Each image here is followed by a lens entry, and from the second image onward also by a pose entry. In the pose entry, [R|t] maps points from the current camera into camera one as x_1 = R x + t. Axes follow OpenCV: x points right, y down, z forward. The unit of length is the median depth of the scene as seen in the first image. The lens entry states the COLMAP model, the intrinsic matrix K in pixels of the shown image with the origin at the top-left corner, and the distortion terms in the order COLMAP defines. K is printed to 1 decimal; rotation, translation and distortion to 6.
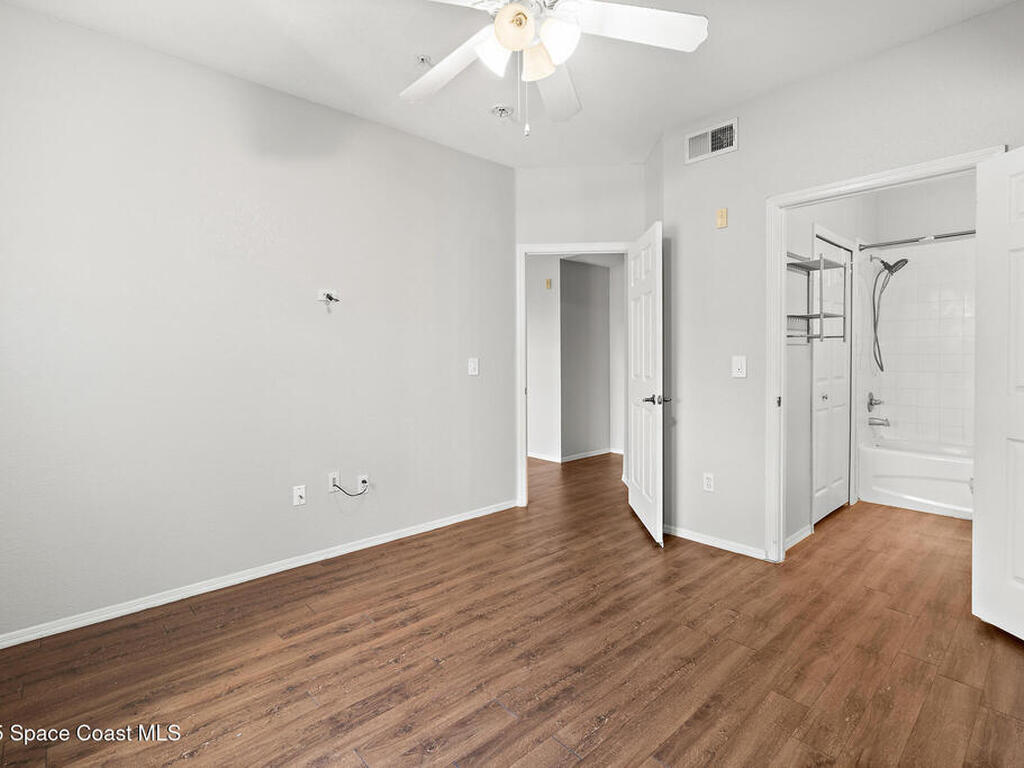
lens RADIAL K [[500.8, 0, 500.1], [0, 500.8, 376.2], [0, 0, 1]] dist [-0.003874, -0.000403]
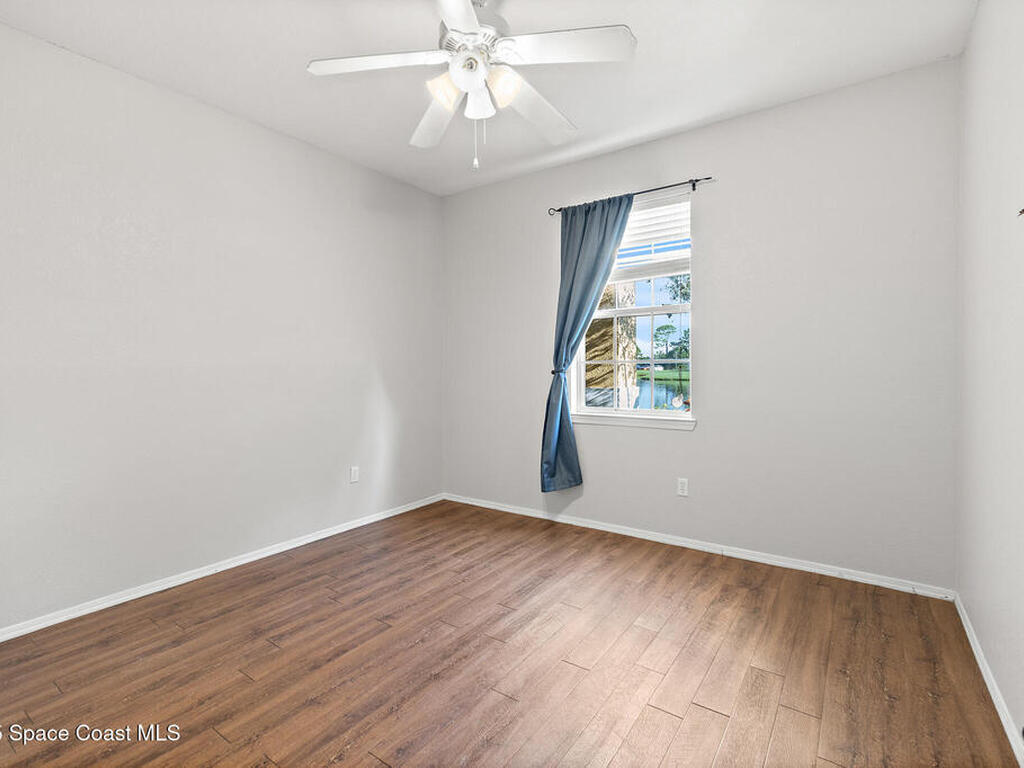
lens RADIAL K [[500.8, 0, 500.1], [0, 500.8, 376.2], [0, 0, 1]] dist [-0.003874, -0.000403]
pose [[-0.973760, 0.017022, -0.226942, 0.250731], [0.003813, 0.998279, 0.058517, -0.075236], [0.227547, 0.056116, -0.972149, 2.000926]]
